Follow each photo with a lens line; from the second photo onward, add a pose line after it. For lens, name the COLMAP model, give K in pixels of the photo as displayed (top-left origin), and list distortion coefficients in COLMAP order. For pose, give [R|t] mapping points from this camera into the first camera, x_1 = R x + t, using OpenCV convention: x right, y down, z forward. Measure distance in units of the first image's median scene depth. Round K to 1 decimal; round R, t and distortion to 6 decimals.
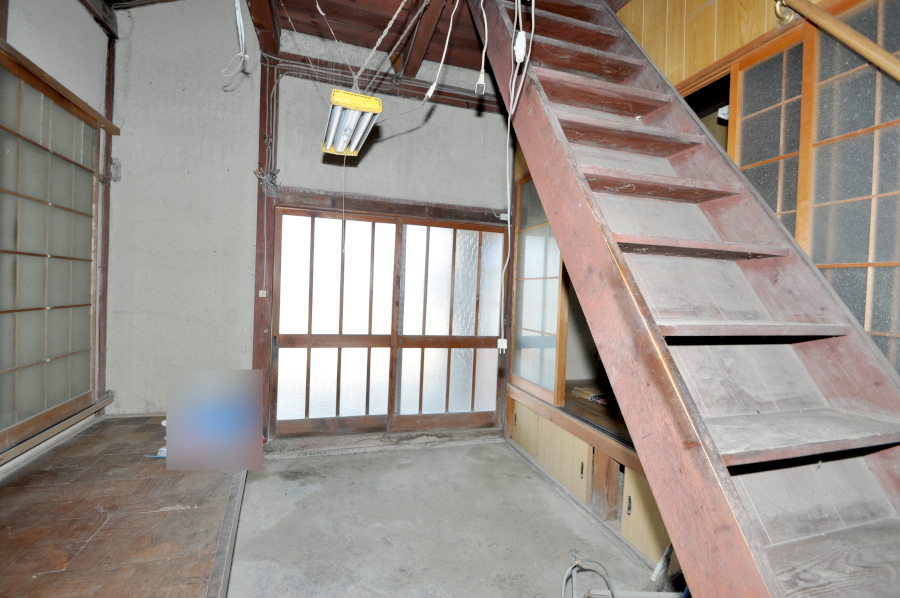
lens RADIAL K [[396.2, 0, 444.8], [0, 396.2, 302.4], [0, 0, 1]] dist [-0.013626, -0.001267]
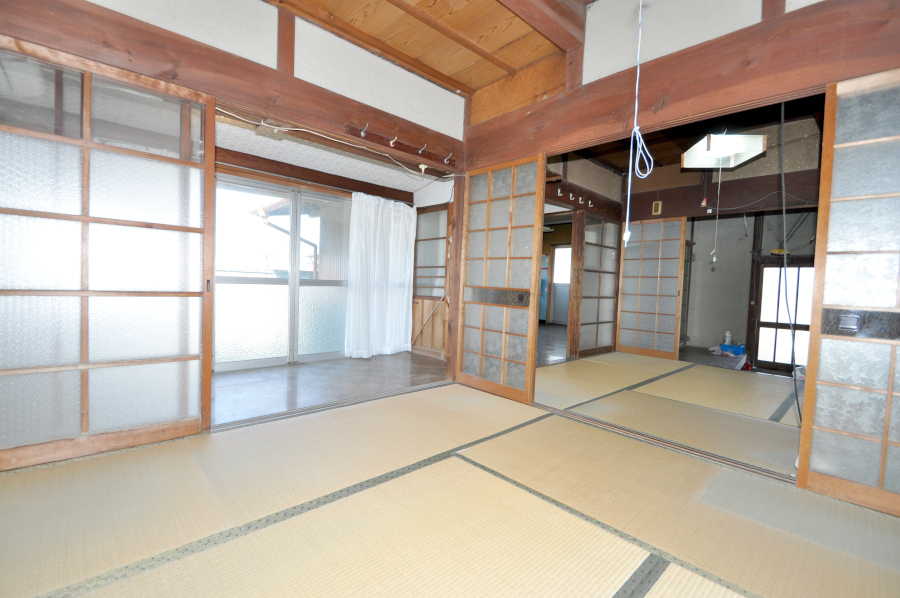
lens RADIAL K [[396.2, 0, 442.9], [0, 396.2, 299.9], [0, 0, 1]] dist [-0.013626, -0.001267]
pose [[0.449459, 0.026166, -0.892918, 0.746909], [-0.021041, 0.999604, 0.018701, -0.043871], [0.893053, 0.010383, 0.449831, -1.591344]]
